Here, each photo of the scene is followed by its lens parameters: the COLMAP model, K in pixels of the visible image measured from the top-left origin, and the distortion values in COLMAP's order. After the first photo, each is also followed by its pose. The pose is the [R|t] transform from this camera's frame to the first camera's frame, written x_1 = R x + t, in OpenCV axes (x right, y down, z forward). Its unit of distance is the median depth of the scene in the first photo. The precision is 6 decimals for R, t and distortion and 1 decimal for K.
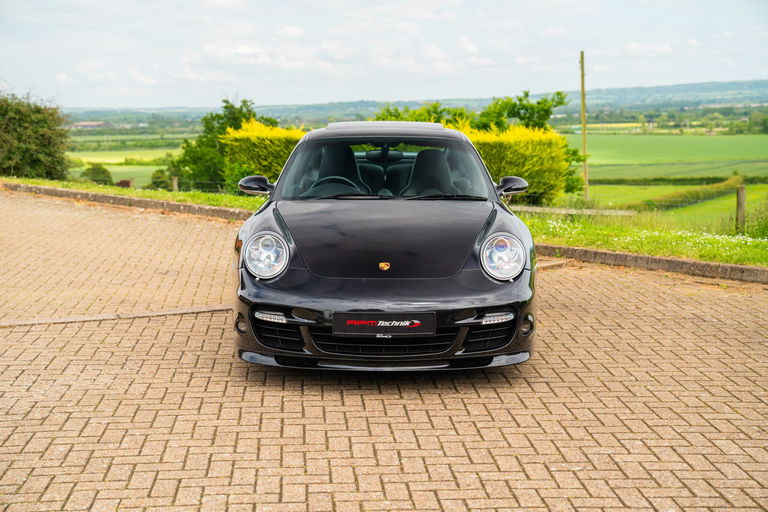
lens RADIAL K [[1156.7, 0, 384.0], [0, 1156.7, 256.0], [0, 0, 1]] dist [0.246630, 0.092500]
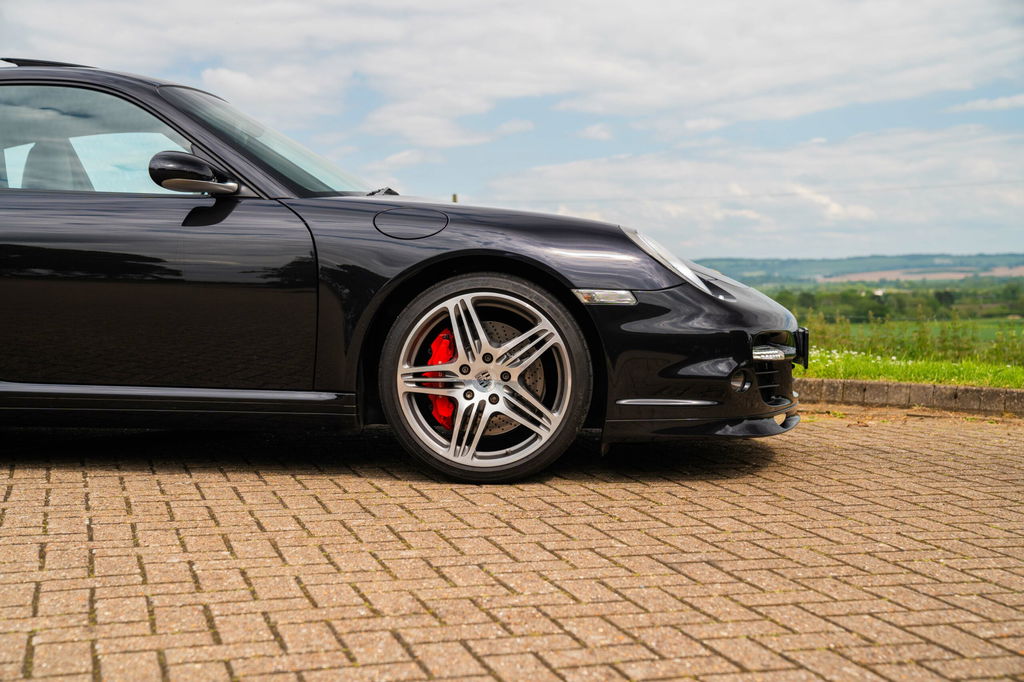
lens RADIAL K [[1429.4, 0, 512.0], [0, 1429.4, 341.0], [0, 0, 1]] dist [0.192901, 0.086641]
pose [[0.975740, -0.007734, 0.218796, -0.008889], [0.027905, 0.995618, -0.089251, 0.016322], [-0.217147, 0.093191, 0.971680, 0.112264]]
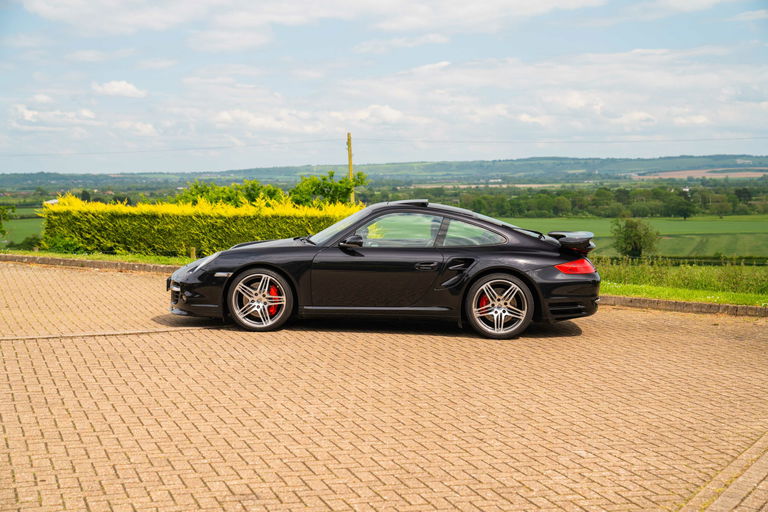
lens RADIAL K [[1273.2, 0, 384.0], [0, 1273.2, 256.0], [0, 0, 1]] dist [0.309418, 0.071649]
pose [[0.971643, -0.004887, 0.236403, -0.118904], [0.021456, 0.997484, -0.067568, 0.021677], [-0.235478, 0.070725, 0.969303, -0.181160]]
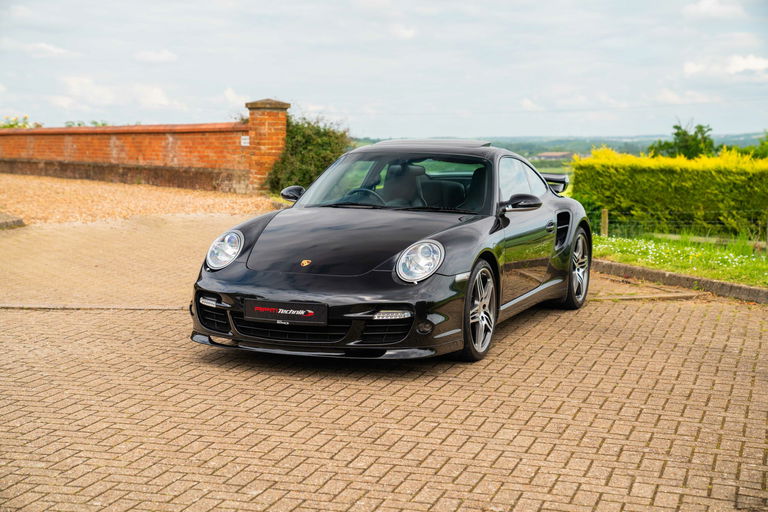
lens RADIAL K [[1341.8, 0, 384.0], [0, 1341.8, 256.0], [0, 0, 1]] dist [0.368161, 0.033523]
pose [[0.932373, 0.047159, -0.358409, 0.114779], [-0.060719, 0.997799, -0.026666, 0.006833], [0.356363, 0.046625, 0.933184, -0.040047]]
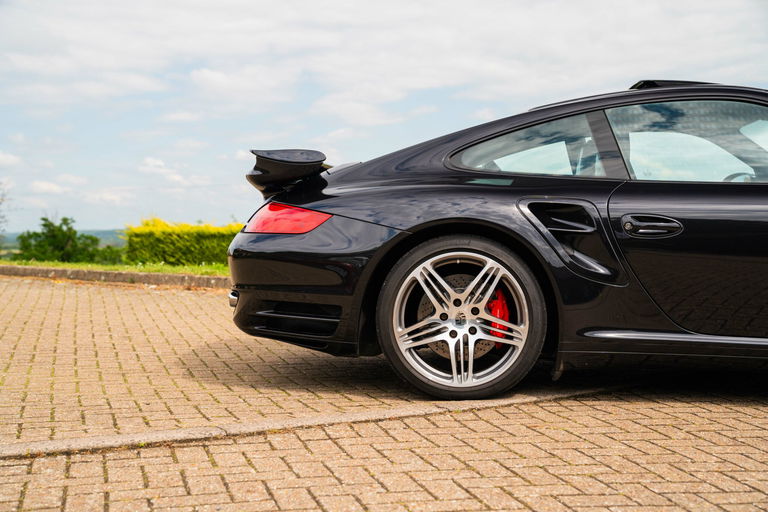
lens RADIAL K [[1072.1, 0, 384.0], [0, 1072.1, 256.0], [0, 0, 1]] dist [0.192901, 0.086641]
pose [[0.982623, -0.001379, 0.185608, -0.096285], [0.021022, 0.994365, -0.103904, 0.009005], [-0.184419, 0.106000, 0.977115, 0.138613]]
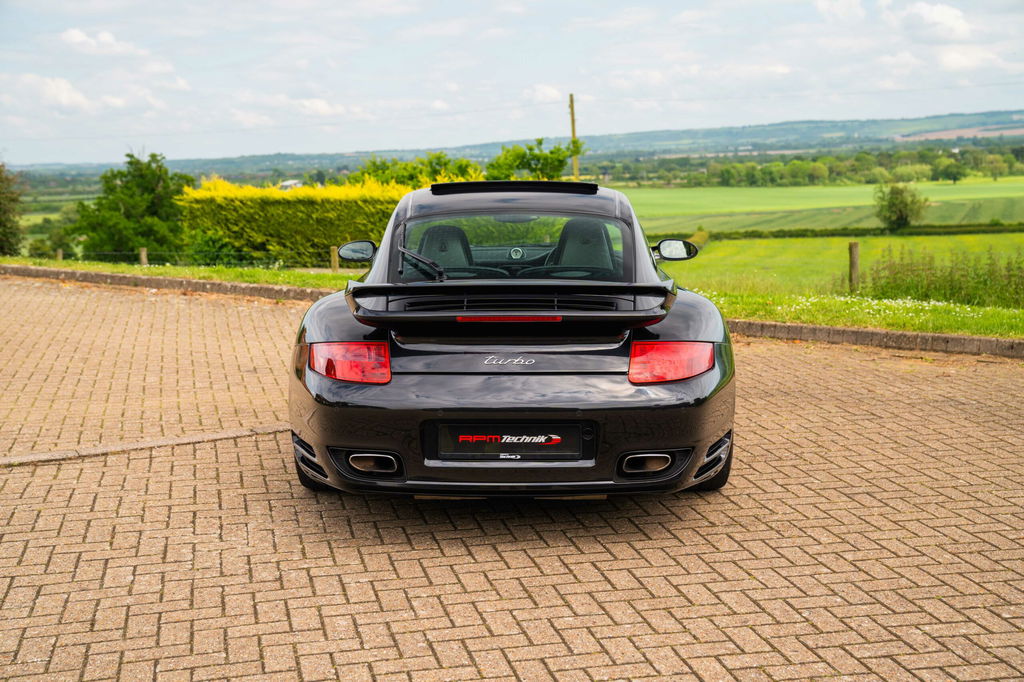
lens RADIAL K [[1319.7, 0, 512.0], [0, 1319.7, 341.0], [0, 0, 1]] dist [0.119907, 0.293480]
pose [[0.988117, -0.037878, 0.148961, -0.051554], [0.036523, 0.999263, 0.011824, -0.003424], [-0.149300, -0.006243, 0.988772, 0.029008]]
